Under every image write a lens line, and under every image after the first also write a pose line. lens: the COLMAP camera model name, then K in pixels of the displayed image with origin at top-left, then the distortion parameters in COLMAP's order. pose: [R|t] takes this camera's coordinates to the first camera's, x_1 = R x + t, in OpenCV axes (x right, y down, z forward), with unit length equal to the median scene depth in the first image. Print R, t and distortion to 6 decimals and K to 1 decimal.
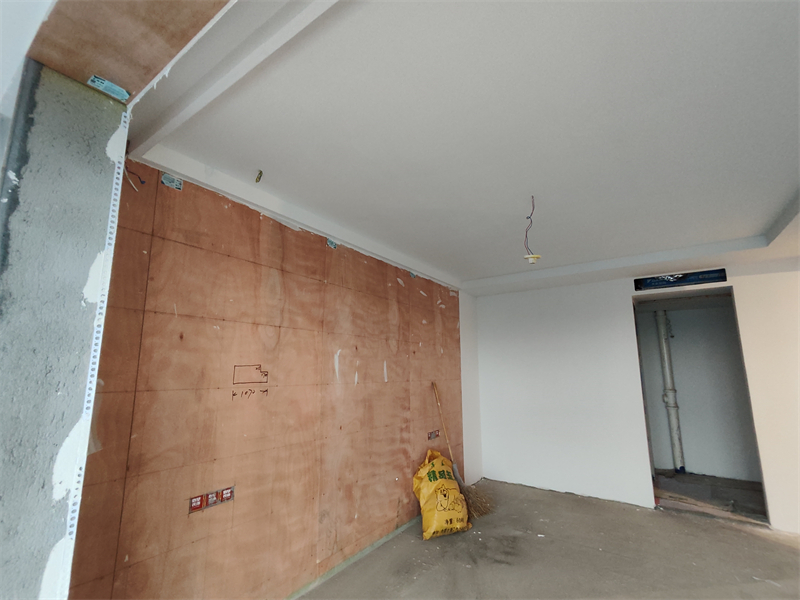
lens RADIAL K [[363.5, 0, 402.5], [0, 363.5, 311.5], [0, 0, 1]] dist [-0.000656, 0.003346]
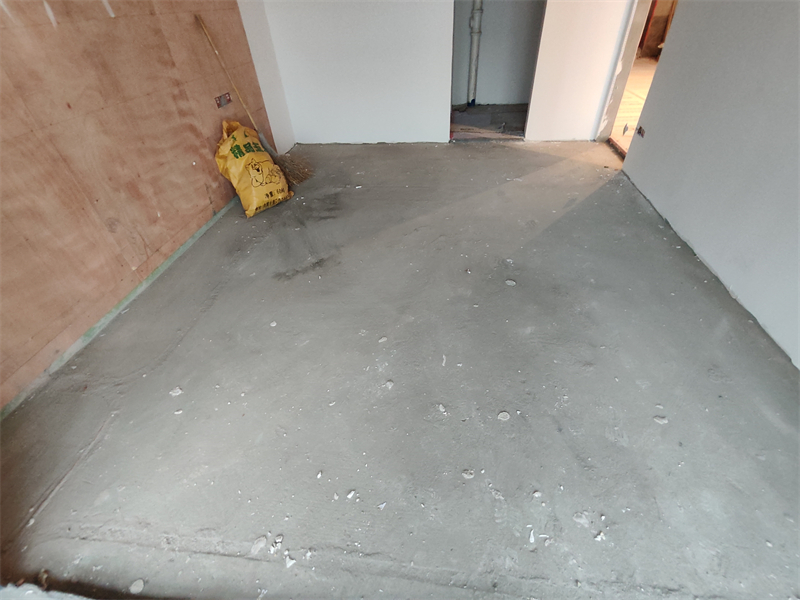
lens RADIAL K [[363.5, 0, 402.5], [0, 363.5, 311.6], [0, 0, 1]] dist [-0.000656, 0.003346]
pose [[0.884890, -0.334603, 0.324052, 0.021487], [-0.028950, 0.654838, 0.755214, 0.036978], [-0.464899, -0.677663, 0.569773, 0.068249]]
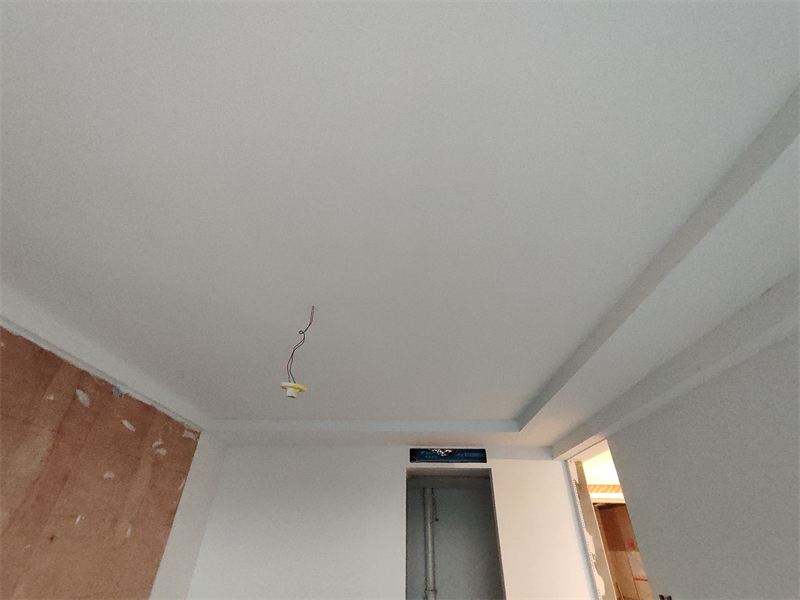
lens RADIAL K [[363.5, 0, 403.7], [0, 363.5, 313.1], [0, 0, 1]] dist [-0.000656, 0.003346]
pose [[0.835437, 0.307387, 0.455586, 0.121923], [-0.100825, 0.900615, -0.422762, -0.008234], [-0.540259, 0.307256, 0.783399, 0.222539]]
